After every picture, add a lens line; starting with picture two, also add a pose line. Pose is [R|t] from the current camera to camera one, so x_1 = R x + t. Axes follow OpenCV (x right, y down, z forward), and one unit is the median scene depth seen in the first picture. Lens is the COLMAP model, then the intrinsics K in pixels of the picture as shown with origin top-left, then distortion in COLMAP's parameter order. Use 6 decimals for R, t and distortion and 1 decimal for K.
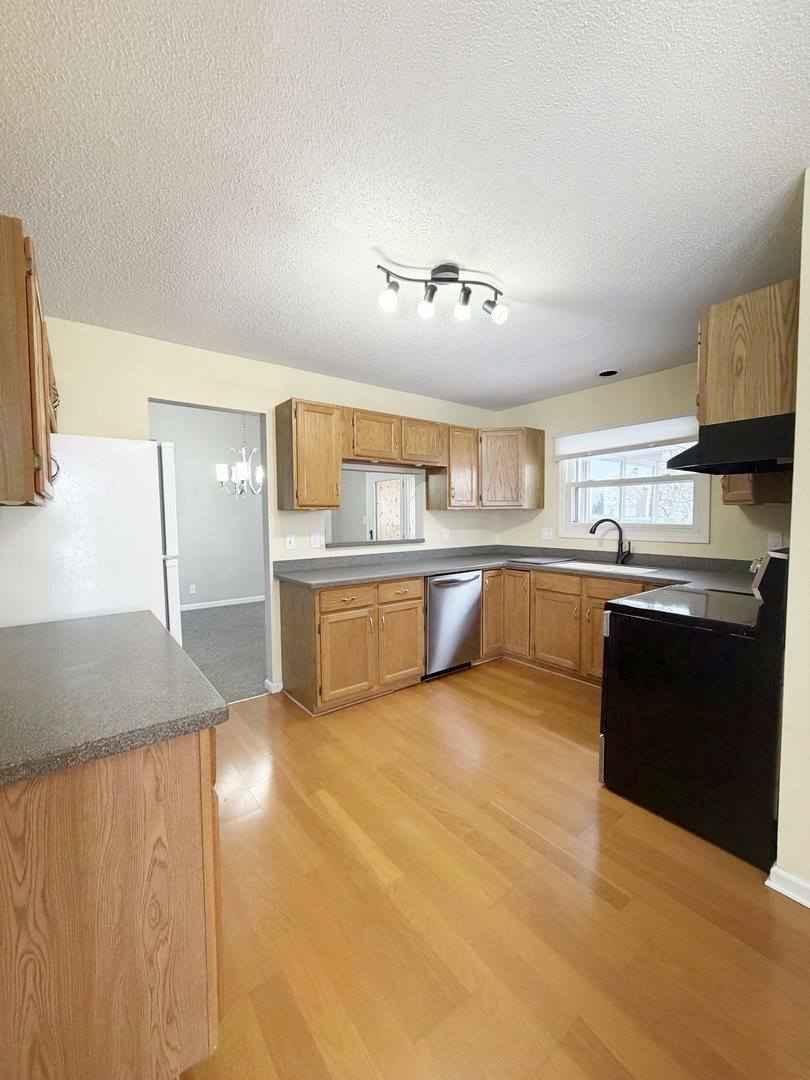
lens RADIAL K [[447.8, 0, 405.0], [0, 447.8, 540.0], [0, 0, 1]] dist [-0.000484, -0.000057]
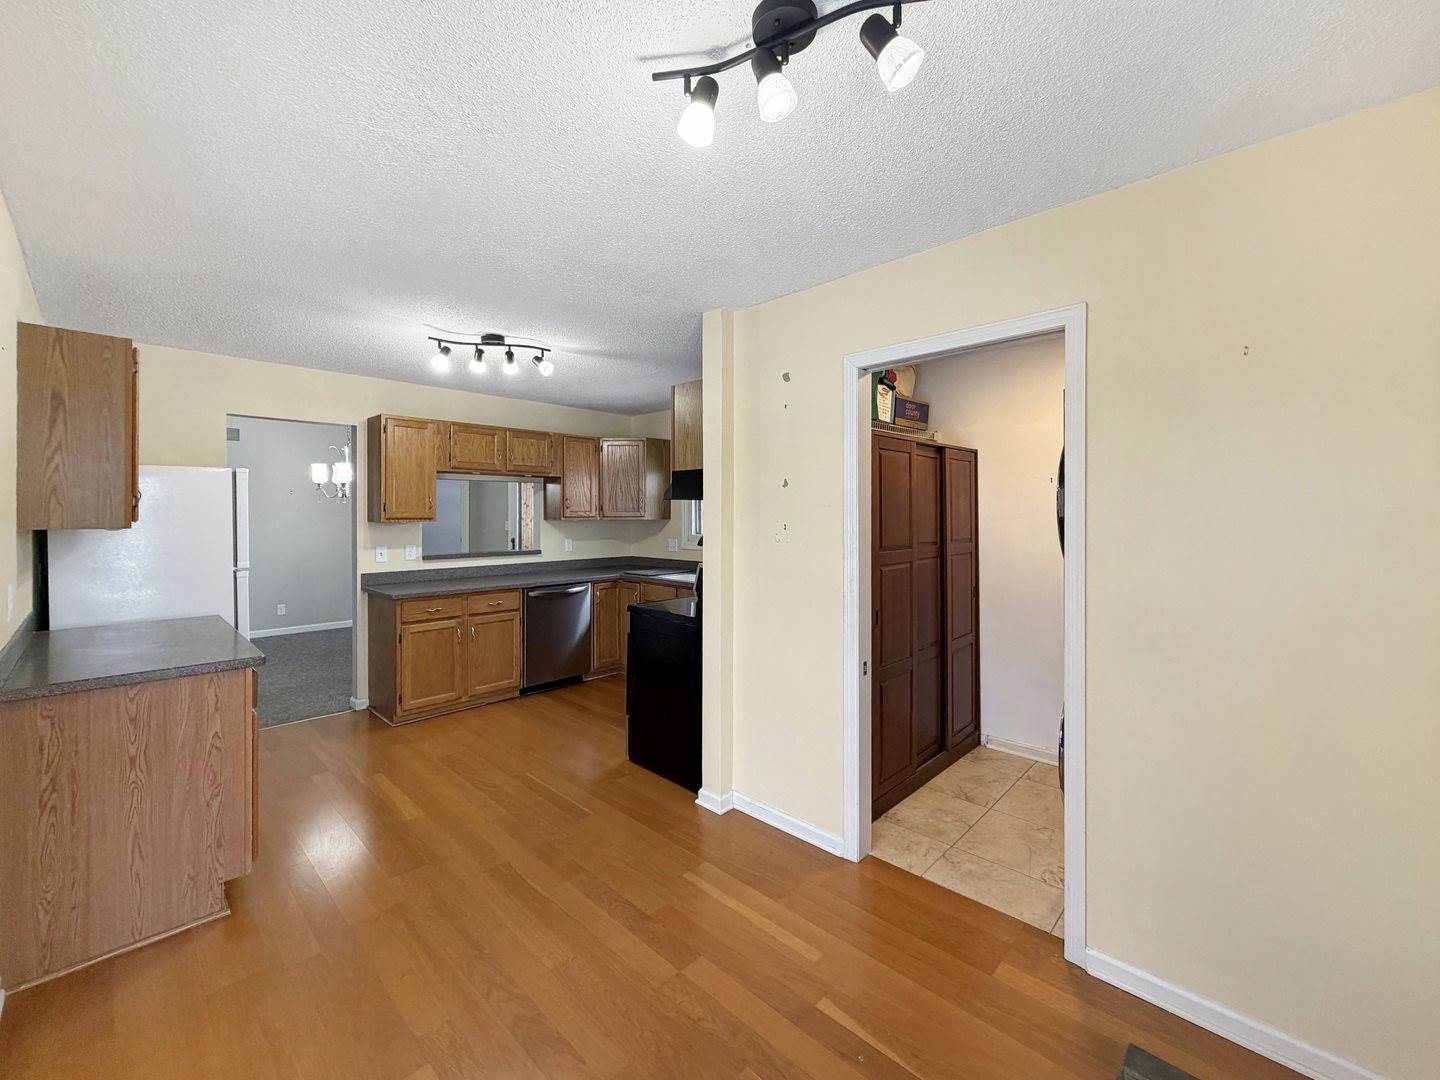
lens RADIAL K [[600.6, 0, 695.5], [0, 600.6, 518.8], [0, 0, 1]] dist [-0.000818, -0.000230]
pose [[0.990124, 0.009947, 0.139844, 0.244725], [-0.003323, 0.998865, -0.047523, -0.012386], [-0.140158, 0.046589, 0.989032, -0.409422]]
